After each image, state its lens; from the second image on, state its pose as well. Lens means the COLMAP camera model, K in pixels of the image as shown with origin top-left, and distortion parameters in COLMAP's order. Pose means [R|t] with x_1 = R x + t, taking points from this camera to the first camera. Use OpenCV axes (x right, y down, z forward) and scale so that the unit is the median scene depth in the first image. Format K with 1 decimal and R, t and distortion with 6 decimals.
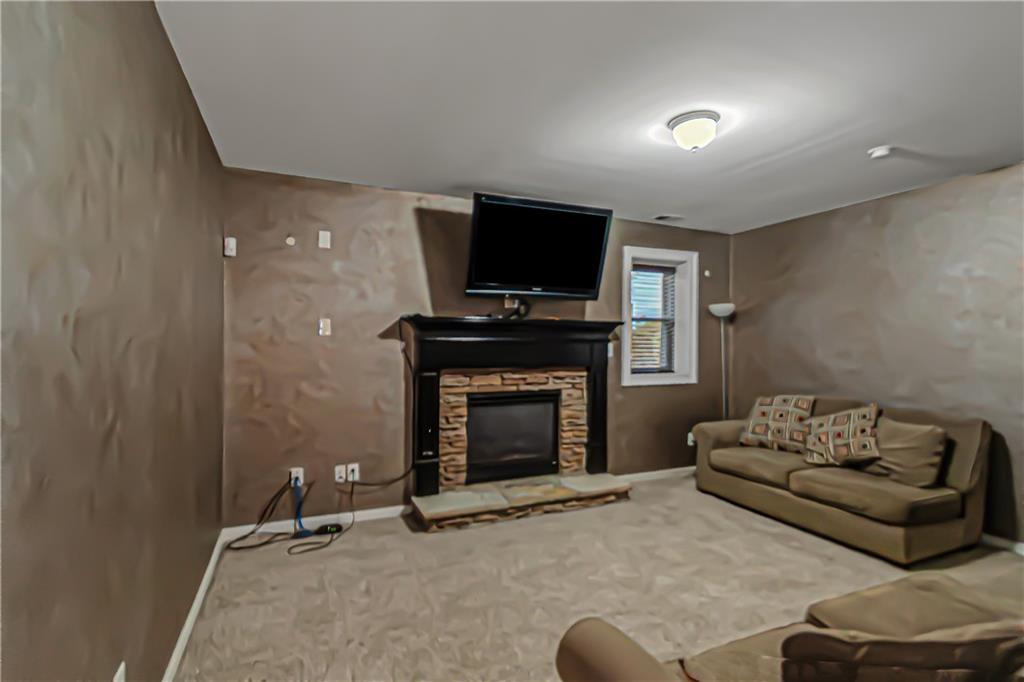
lens RADIAL K [[443.6, 0, 510.9], [0, 443.6, 343.0], [0, 0, 1]] dist [0.000080, -0.000159]
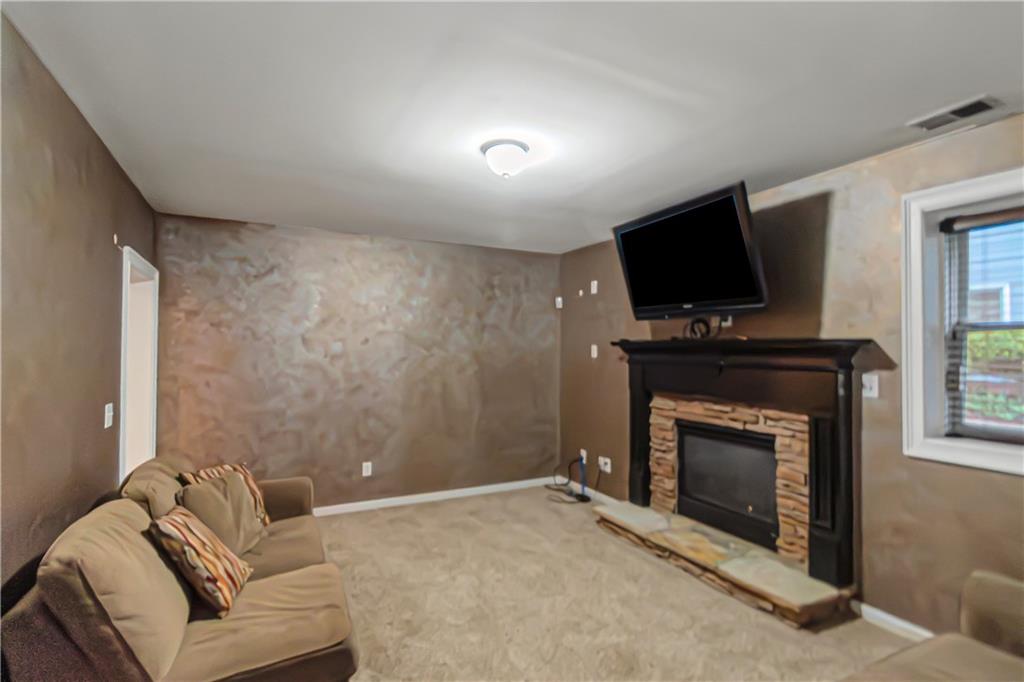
lens RADIAL K [[443.6, 0, 510.9], [0, 443.6, 343.0], [0, 0, 1]] dist [0.000080, -0.000159]
pose [[0.139888, -0.021400, -0.989936, 0.804653], [-0.009497, 0.999691, -0.022953, -0.025312], [0.990122, 0.012612, 0.139642, 0.496875]]
